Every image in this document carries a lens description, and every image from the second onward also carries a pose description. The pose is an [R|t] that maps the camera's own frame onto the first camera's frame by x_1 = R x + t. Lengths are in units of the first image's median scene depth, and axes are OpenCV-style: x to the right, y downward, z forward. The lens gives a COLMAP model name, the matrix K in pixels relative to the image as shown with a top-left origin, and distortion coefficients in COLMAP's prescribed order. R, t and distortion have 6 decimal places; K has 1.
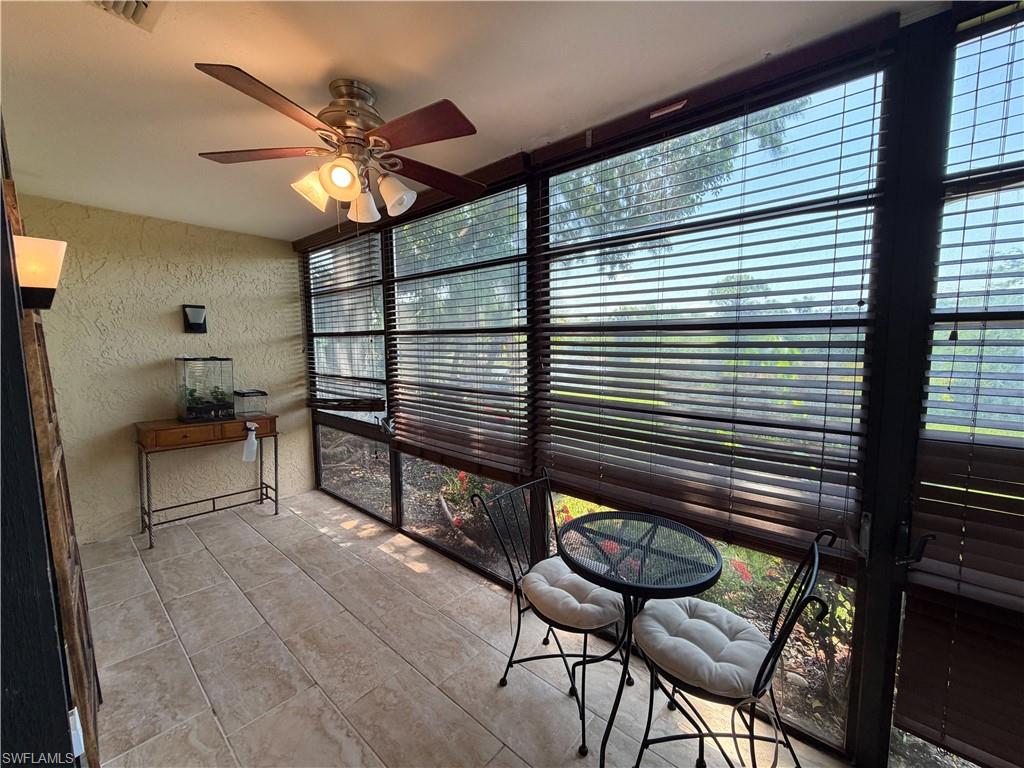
lens RADIAL K [[409.4, 0, 512.3], [0, 409.4, 387.5], [0, 0, 1]] dist [-0.002845, -0.000095]
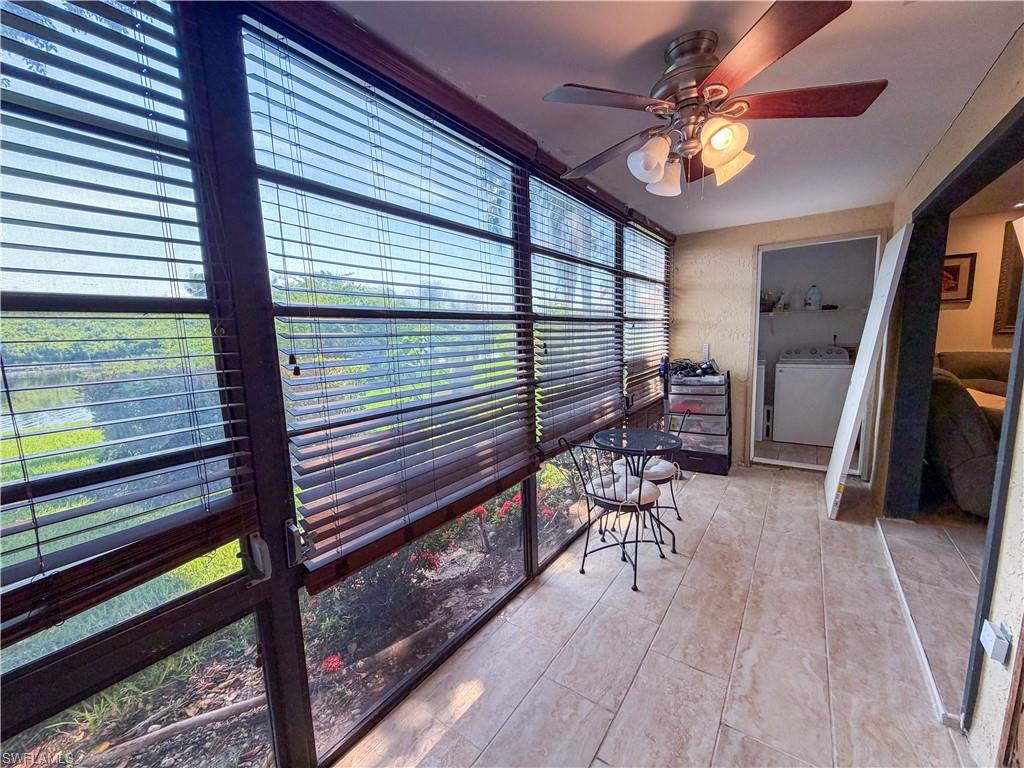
lens RADIAL K [[409.4, 0, 512.4], [0, 409.4, 381.4], [0, 0, 1]] dist [-0.002845, -0.000095]
pose [[-0.086368, -0.126049, 0.988257, -0.966932], [0.123124, 0.983009, 0.136139, -0.127712], [-0.988626, 0.133436, -0.069381, 1.123246]]
